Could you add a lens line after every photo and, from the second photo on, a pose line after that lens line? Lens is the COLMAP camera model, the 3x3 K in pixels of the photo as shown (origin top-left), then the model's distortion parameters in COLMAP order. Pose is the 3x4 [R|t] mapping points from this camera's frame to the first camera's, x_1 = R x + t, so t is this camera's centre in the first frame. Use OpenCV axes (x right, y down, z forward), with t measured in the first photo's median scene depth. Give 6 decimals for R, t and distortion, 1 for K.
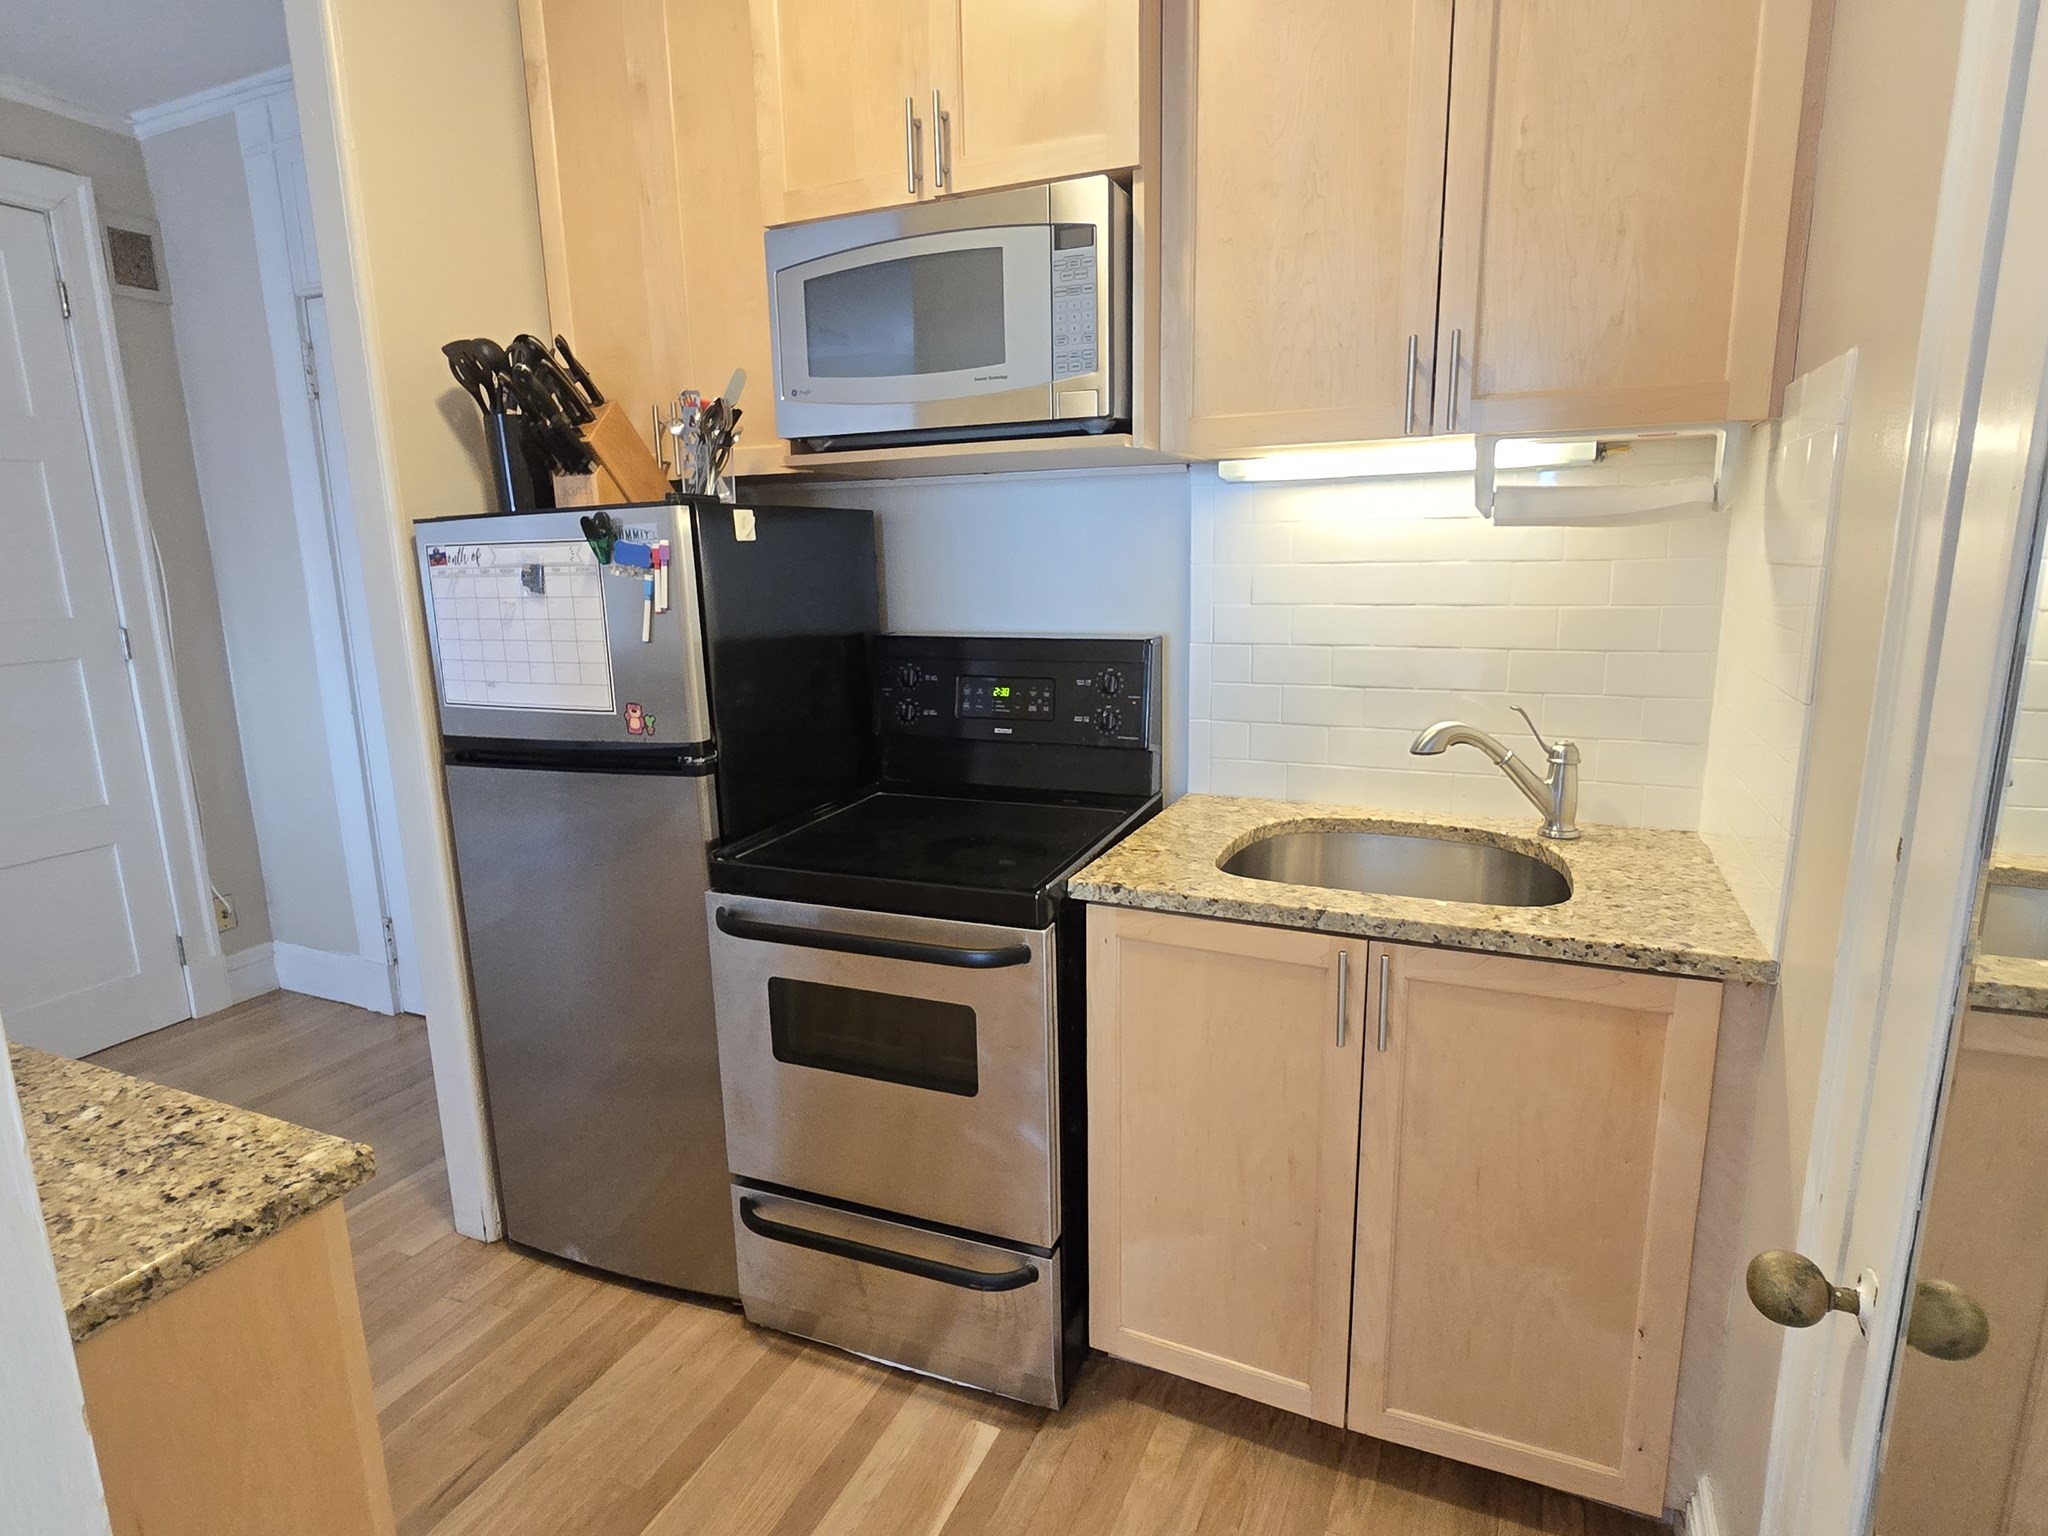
lens RADIAL K [[1096.2, 0, 1016.6], [0, 1096.2, 771.8], [0, 0, 1]] dist [-0.007315, 0.000509]
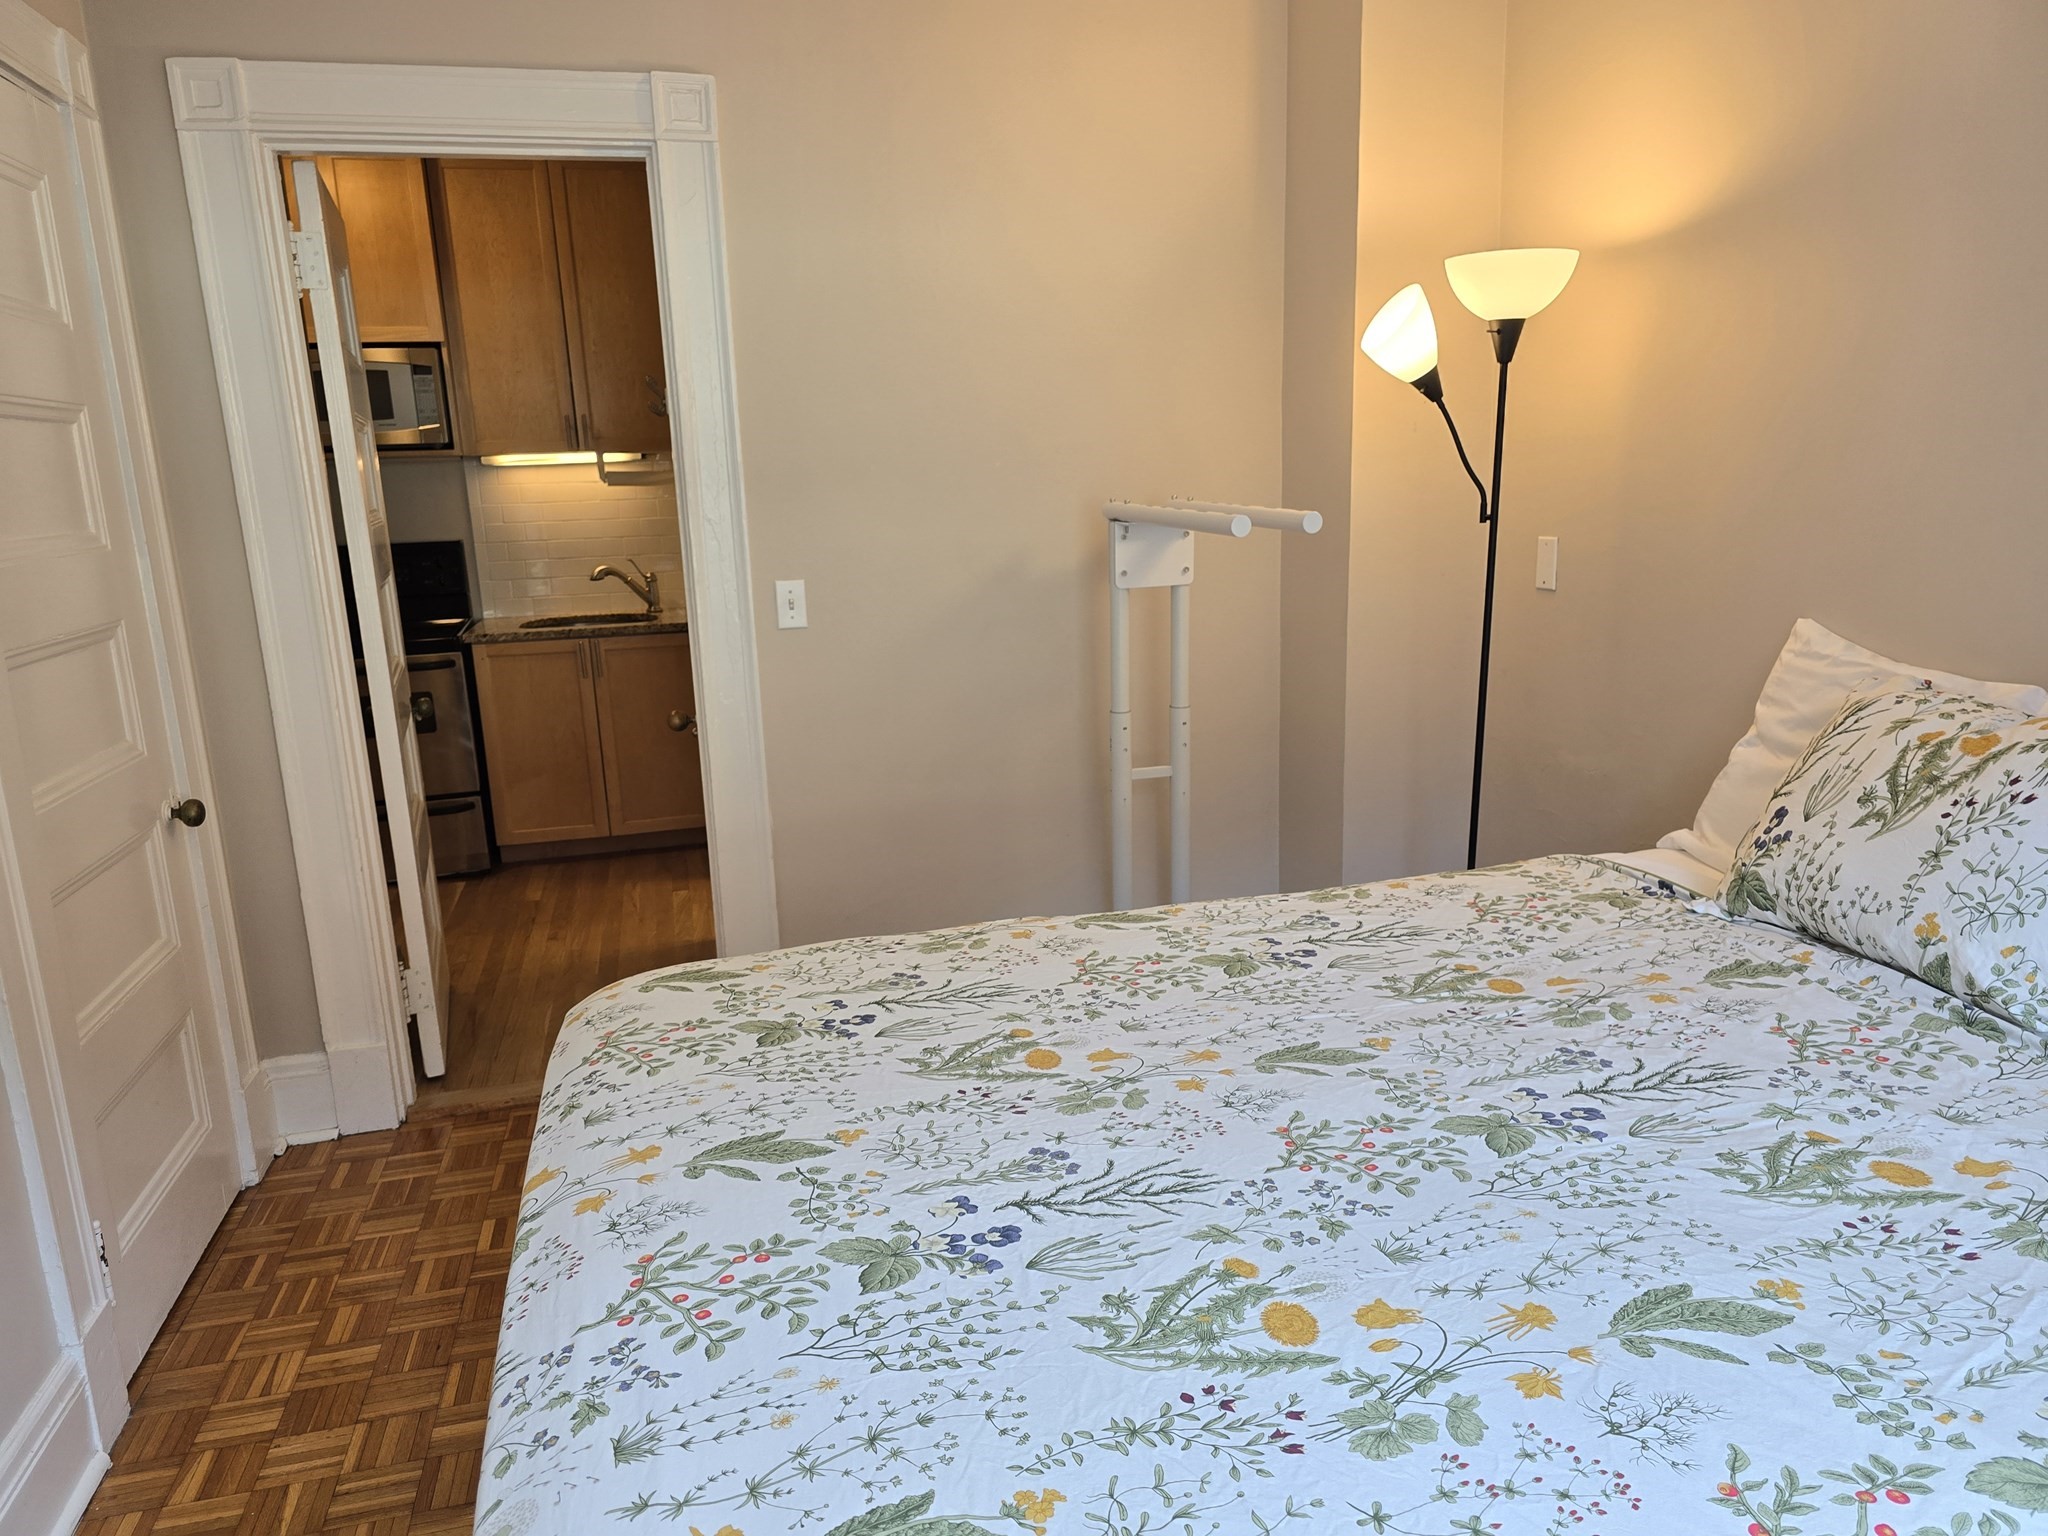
lens RADIAL K [[1382.2, 0, 1034.6], [0, 1382.2, 770.0], [0, 0, 1]] dist [0.042178, -0.038458]
pose [[0.767991, -0.145768, 0.623652, -0.861951], [0.151755, 0.987442, 0.043921, 0.414233], [-0.622223, 0.060911, 0.780467, -1.982474]]
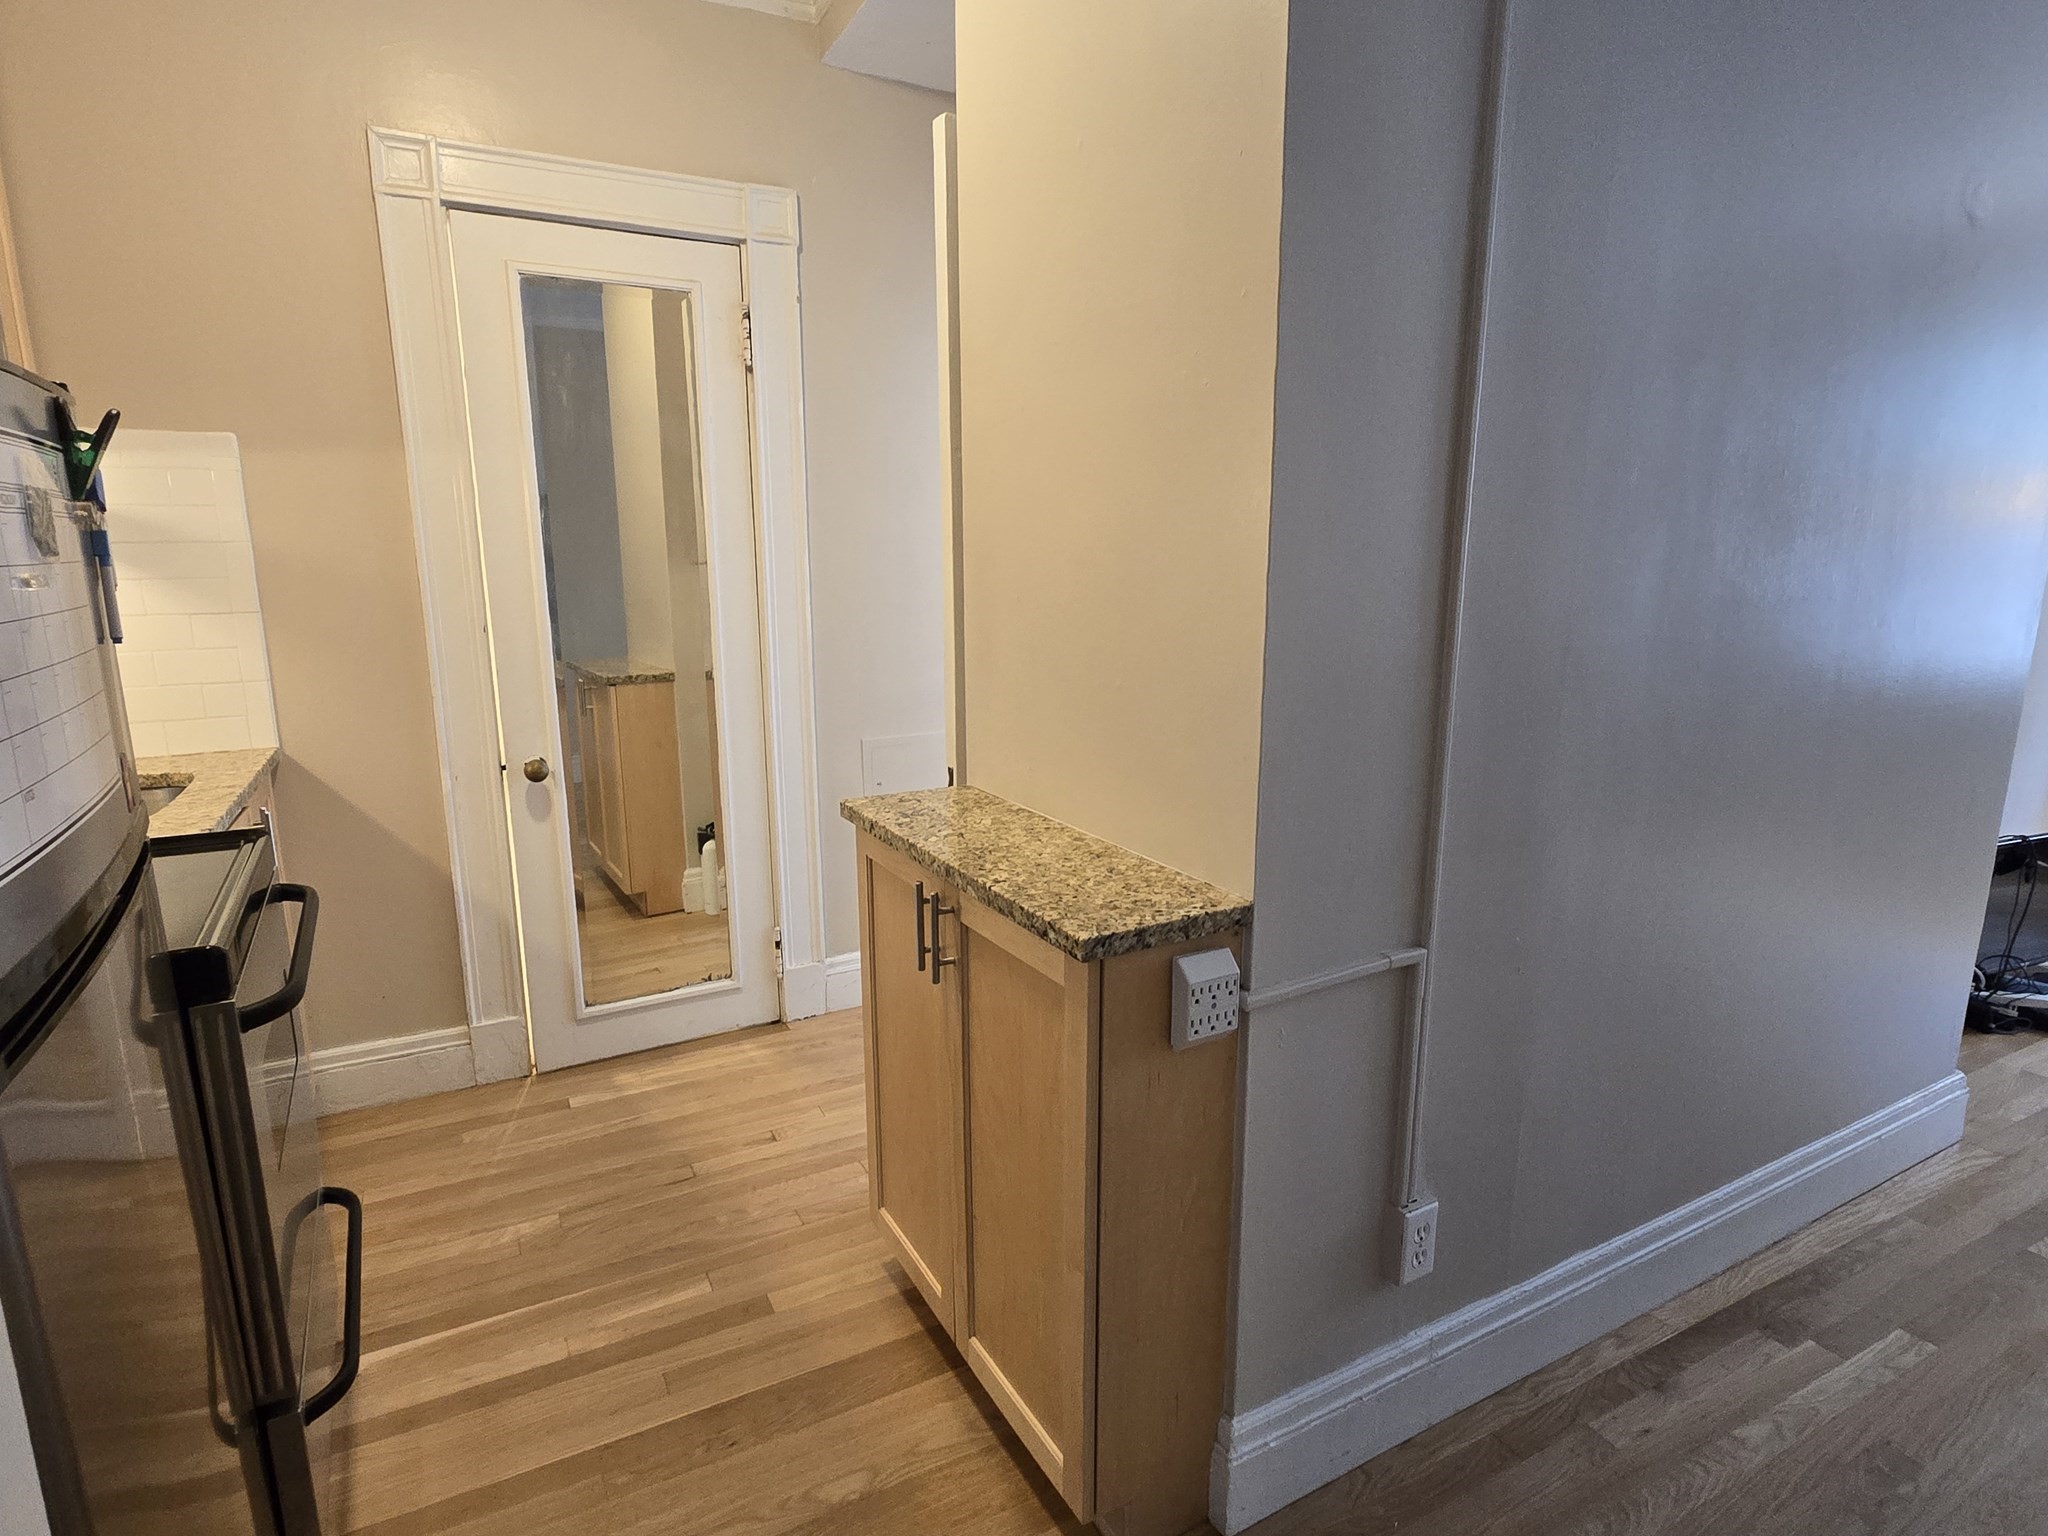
lens RADIAL K [[1096.2, 0, 1018.4], [0, 1096.2, 773.8], [0, 0, 1]] dist [-0.007315, 0.000509]
pose [[-0.791568, -0.101469, 0.602598, -1.083174], [0.140645, 0.929392, 0.341247, -0.185179], [-0.594675, 0.354873, -0.721406, 1.175029]]
